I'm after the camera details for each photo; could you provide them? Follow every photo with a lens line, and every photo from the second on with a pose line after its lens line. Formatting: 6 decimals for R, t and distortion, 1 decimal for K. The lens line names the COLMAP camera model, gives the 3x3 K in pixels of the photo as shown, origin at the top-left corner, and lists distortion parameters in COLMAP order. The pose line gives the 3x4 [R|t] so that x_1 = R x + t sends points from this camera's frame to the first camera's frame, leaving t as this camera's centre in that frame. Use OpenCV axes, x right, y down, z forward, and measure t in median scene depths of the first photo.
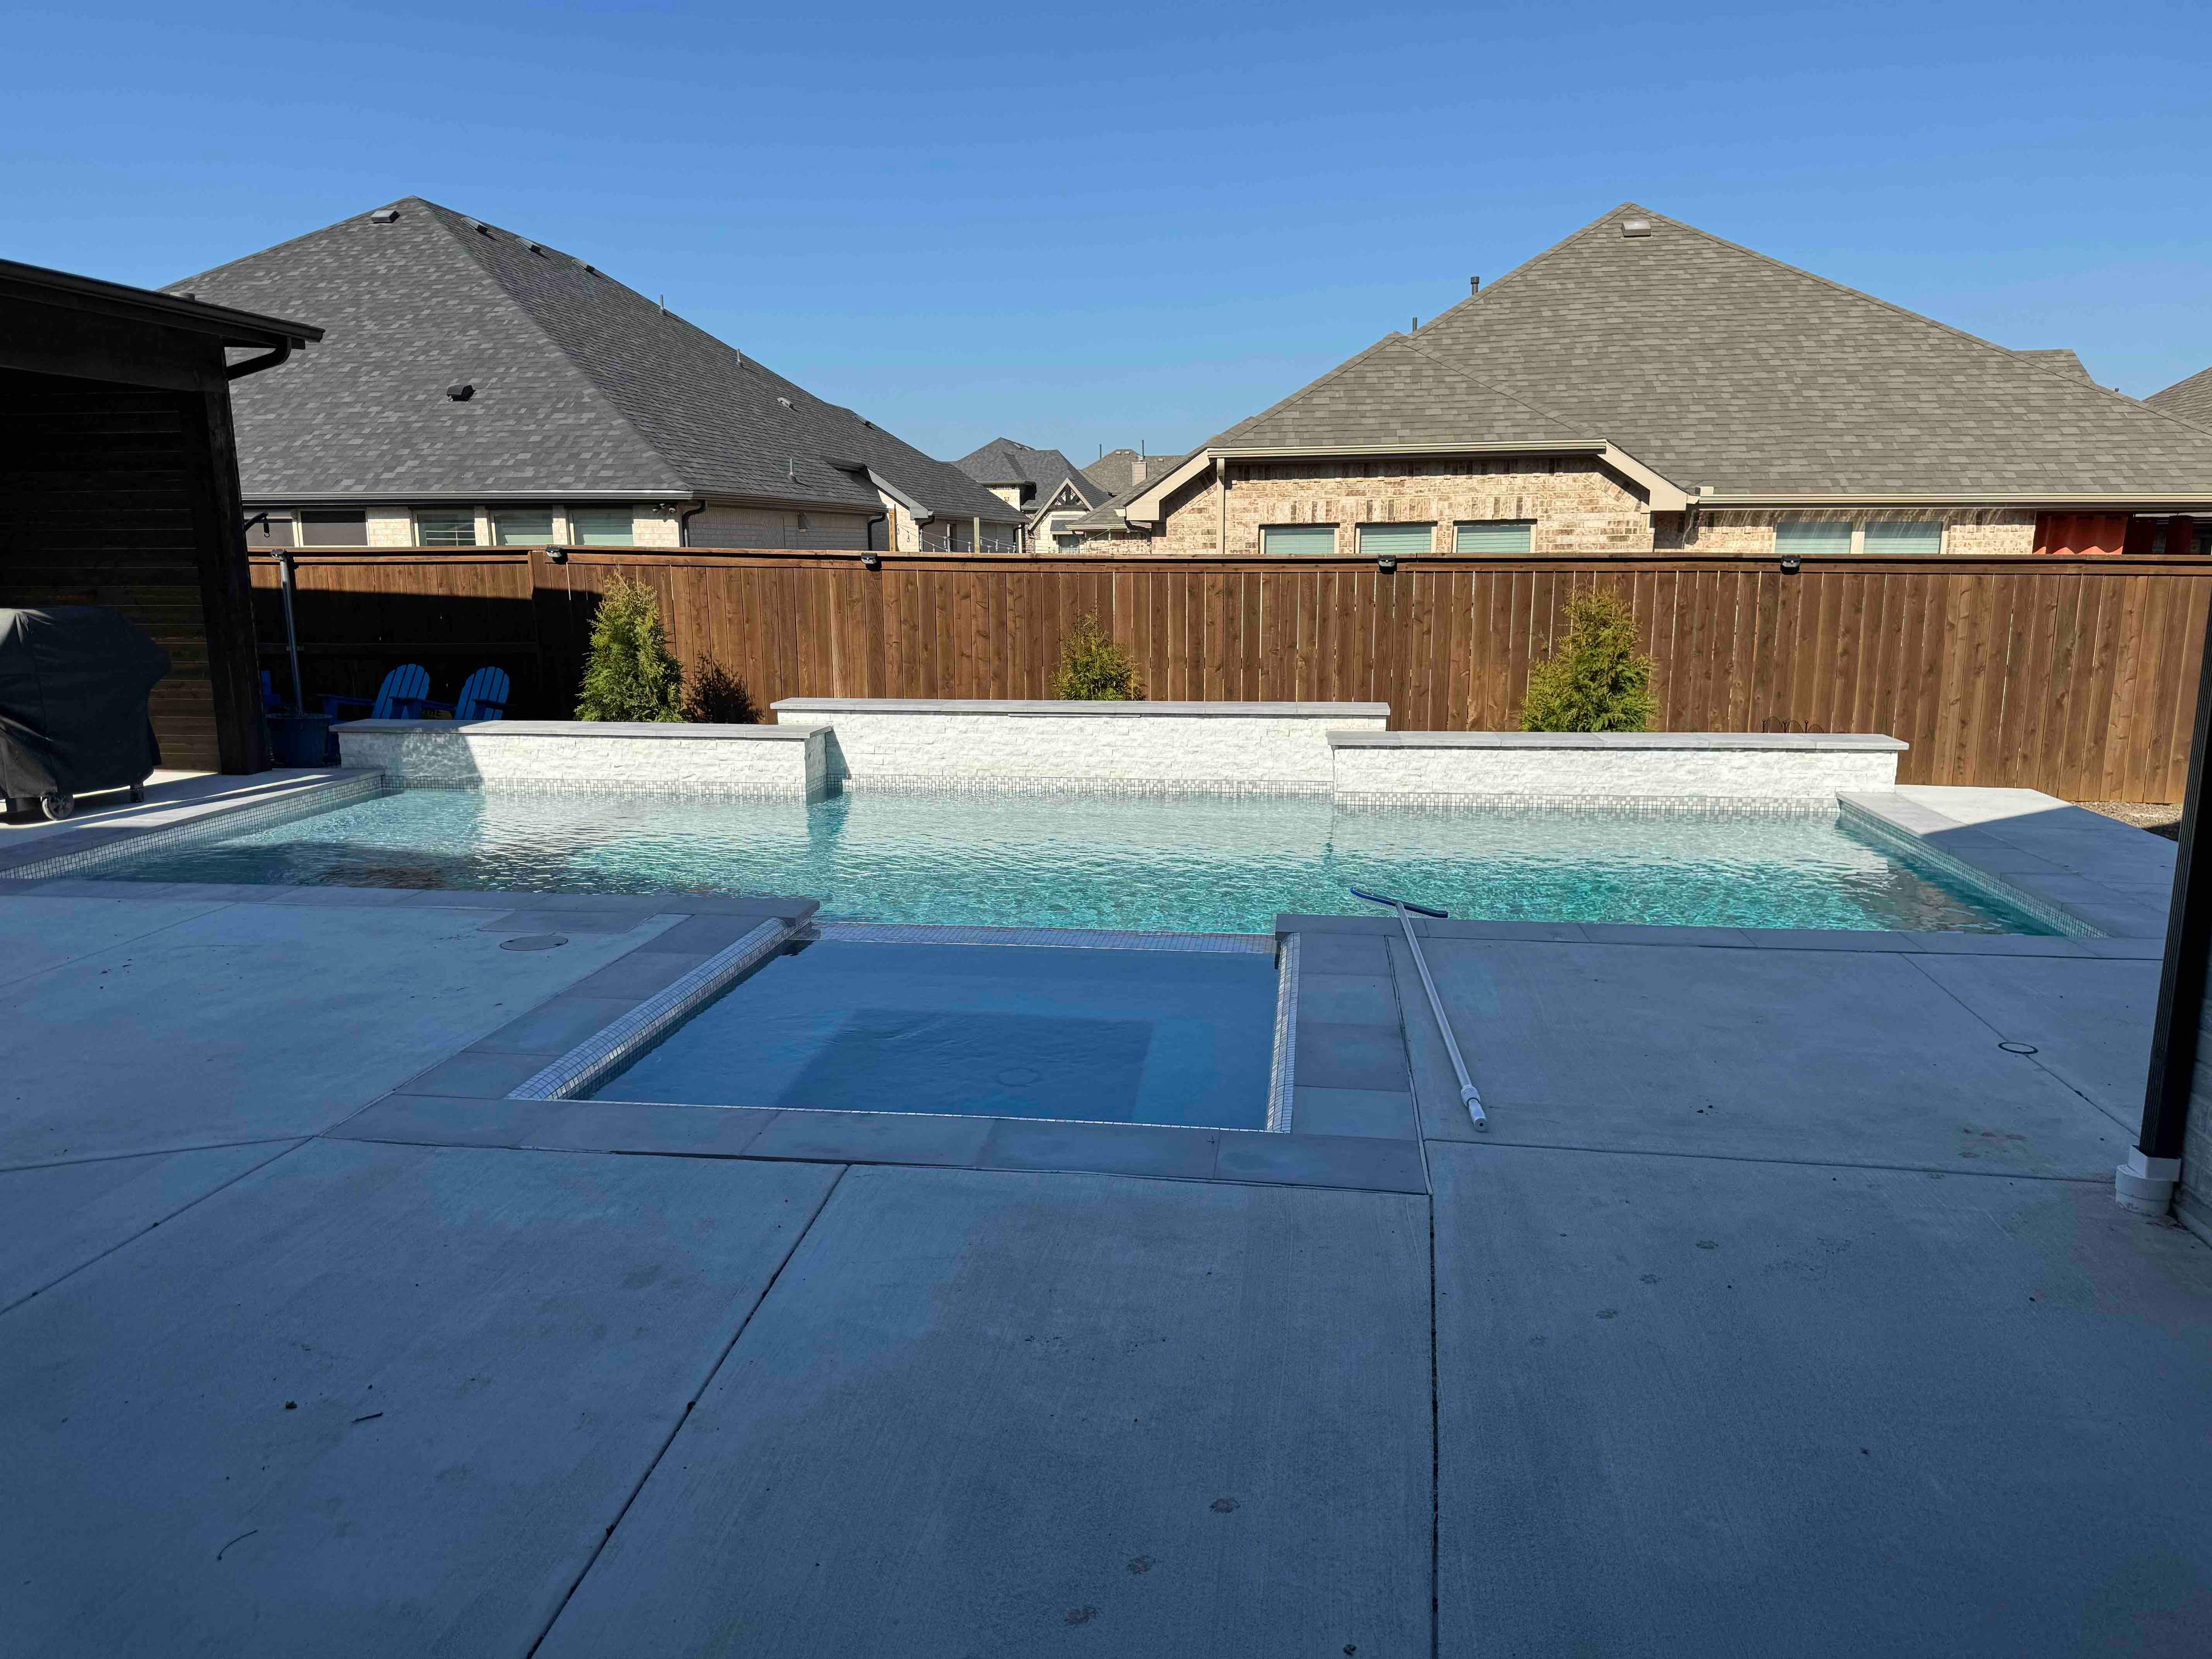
lens RADIAL K [[1570.6, 0, 1096.9], [0, 1570.6, 828.0], [0, 0, 1]] dist [0.024955, -0.030342]
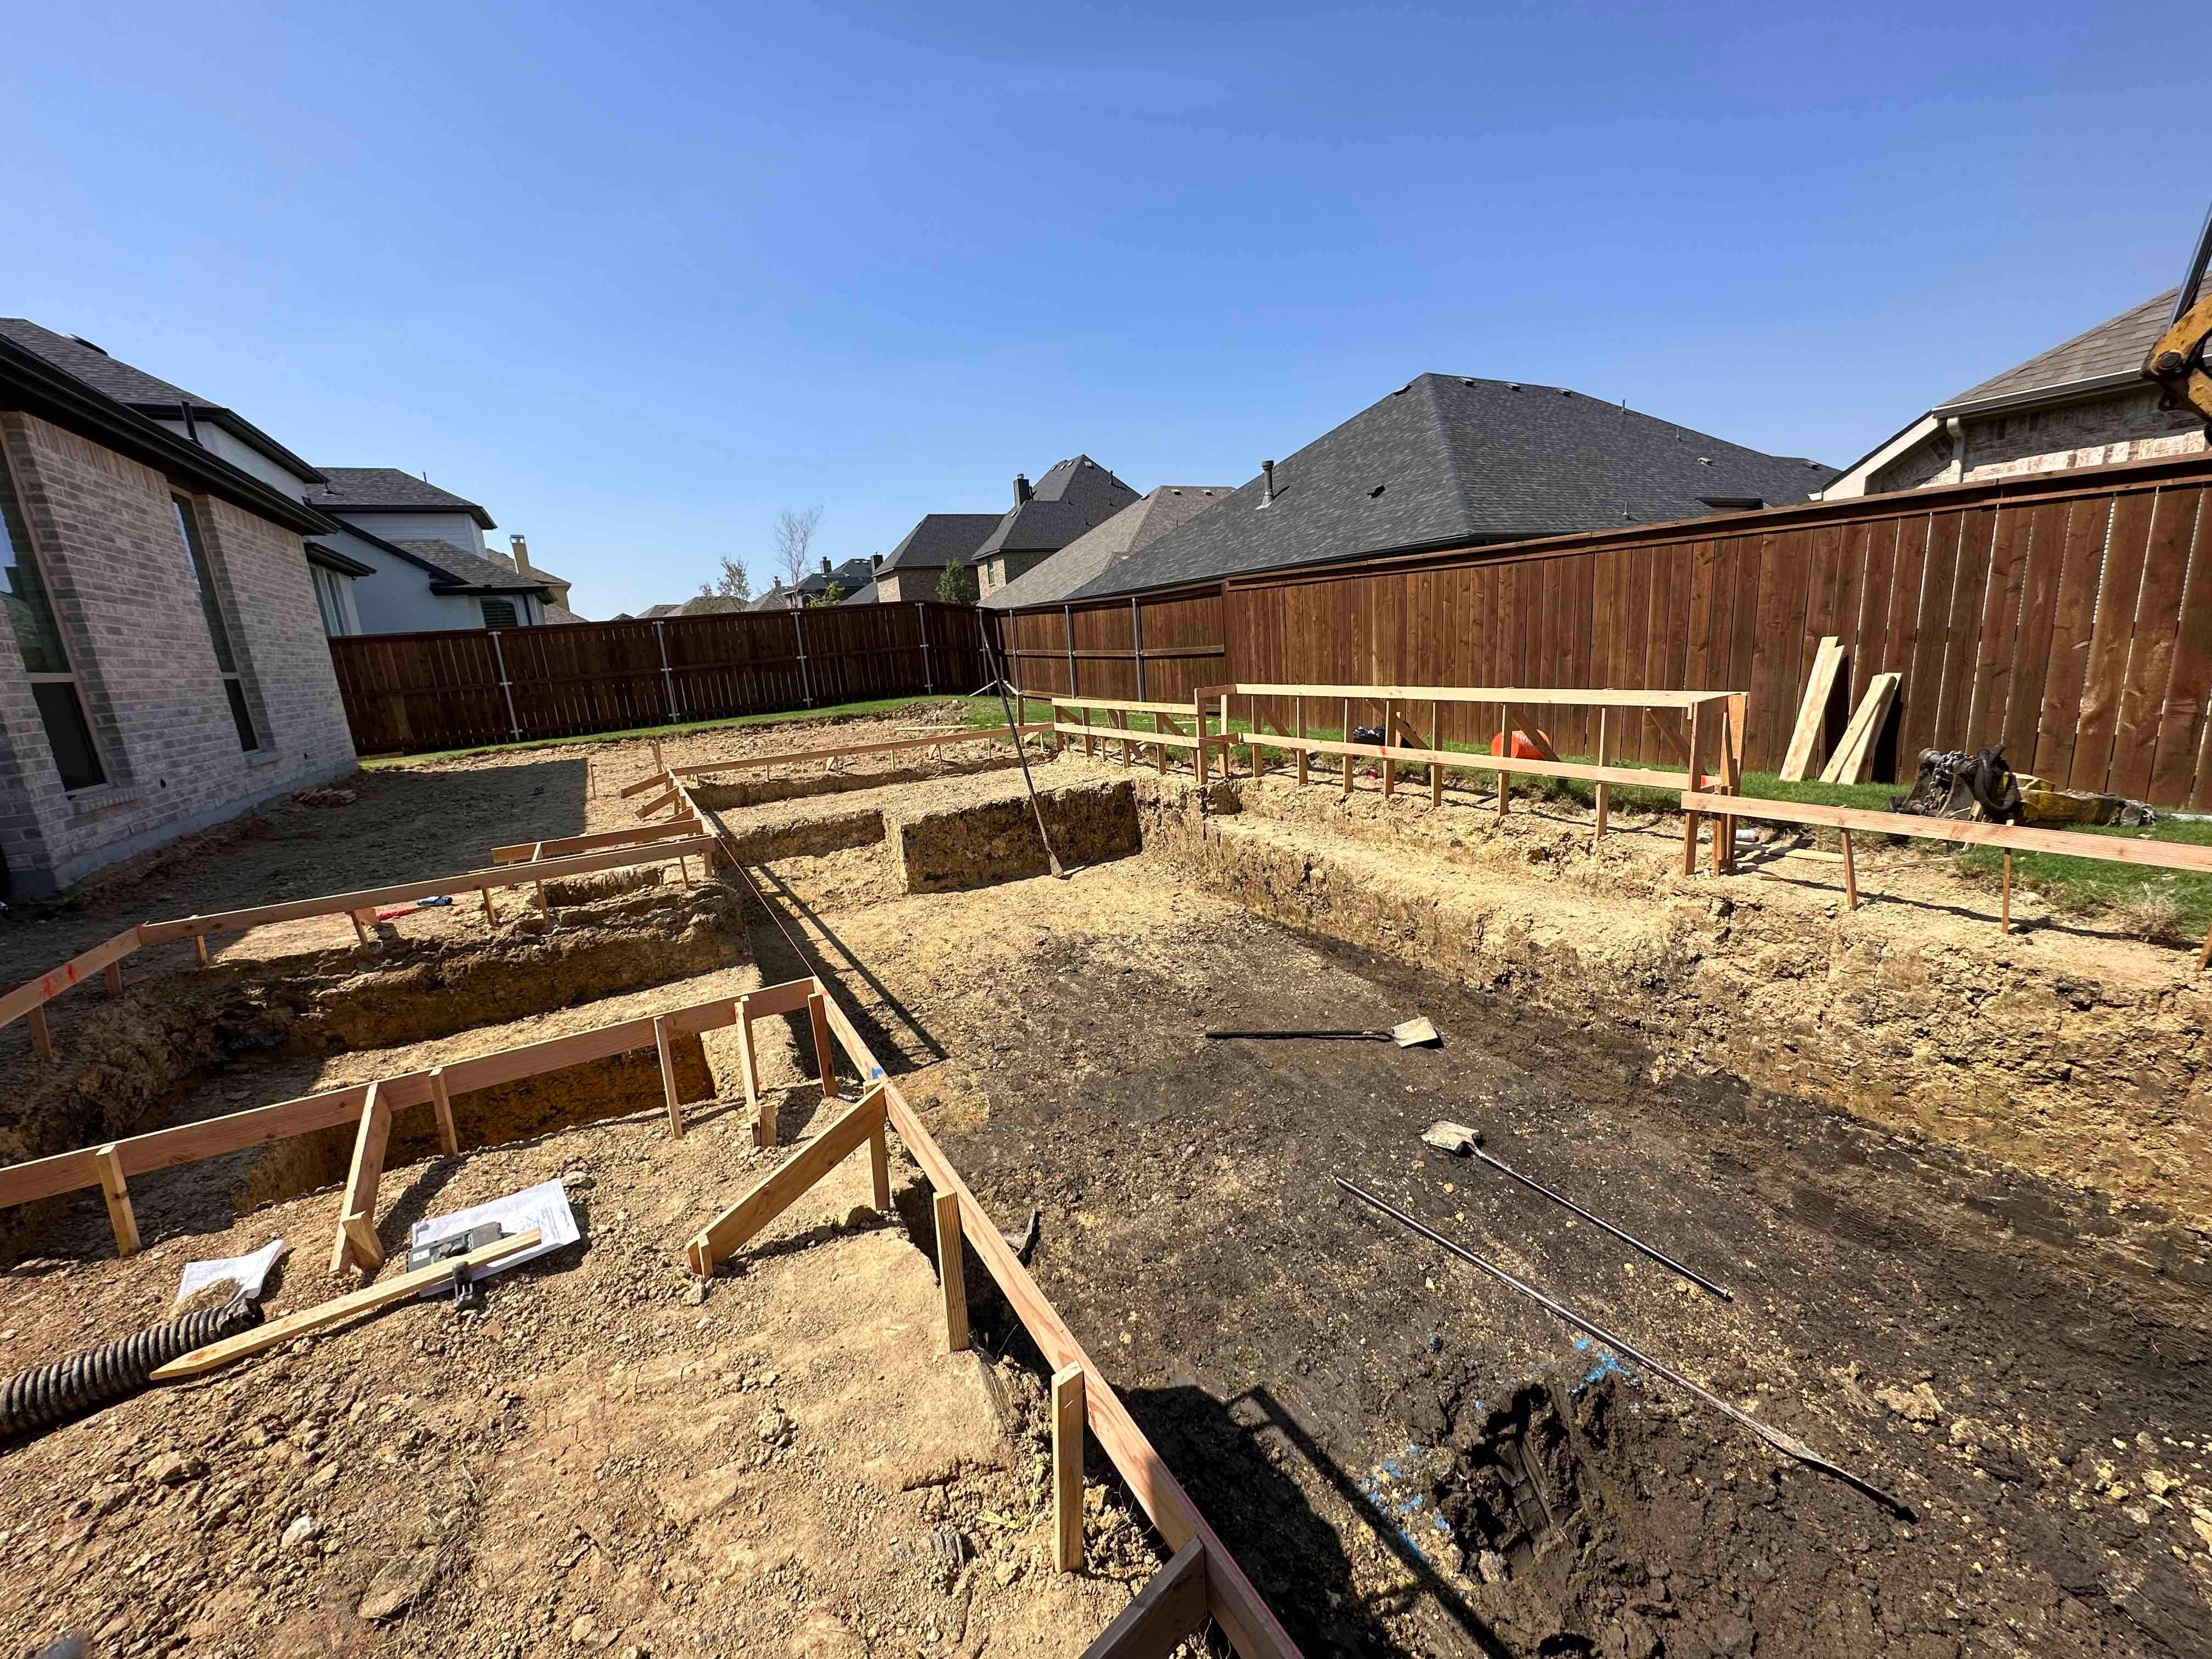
lens RADIAL K [[875.7, 0, 1105.5], [0, 875.7, 840.3], [0, 0, 1]] dist [-0.015055, -0.000056]
pose [[0.601971, 0.143162, -0.785580, 0.279674], [-0.072516, 0.989533, 0.124763, -0.028819], [0.795218, -0.018136, 0.606052, 0.418188]]
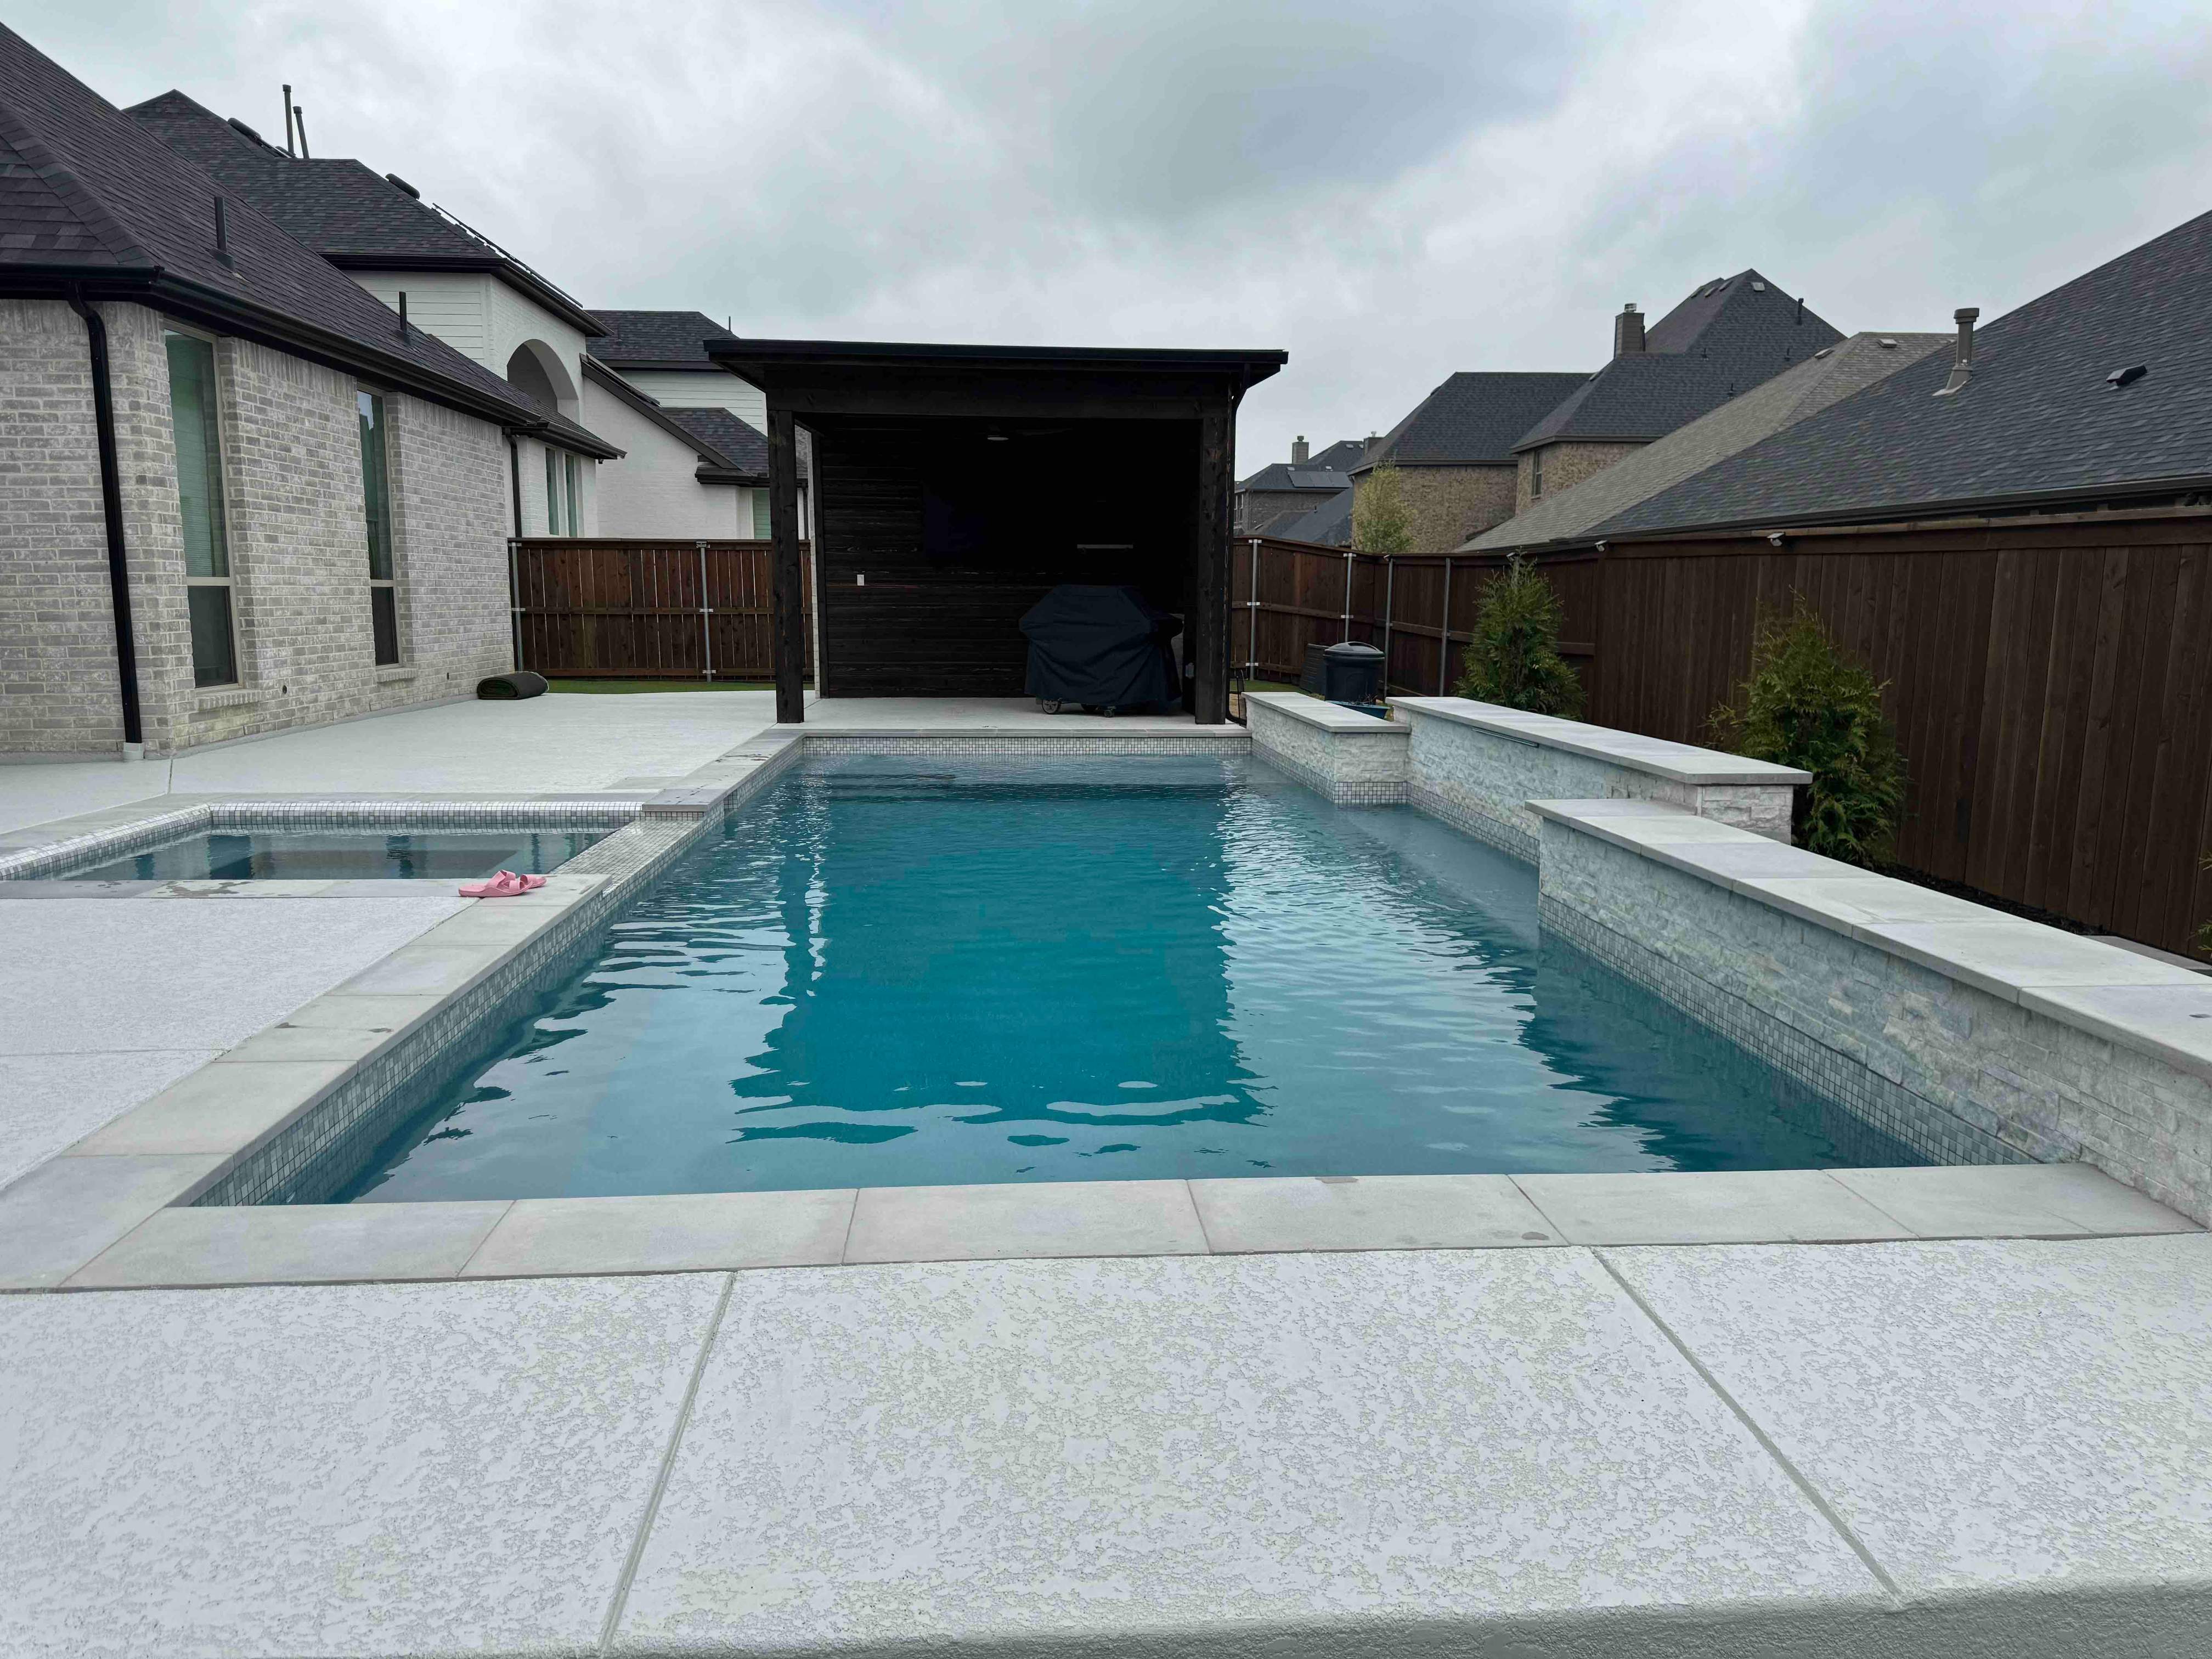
lens RADIAL K [[1570.6, 0, 1102.5], [0, 1570.6, 830.6], [0, 0, 1]] dist [0.024955, -0.030342]
pose [[0.201924, 0.150492, -0.967770, 0.541999], [-0.175336, 0.977715, 0.115455, -0.067331], [0.963579, 0.146372, 0.223811, 0.546292]]
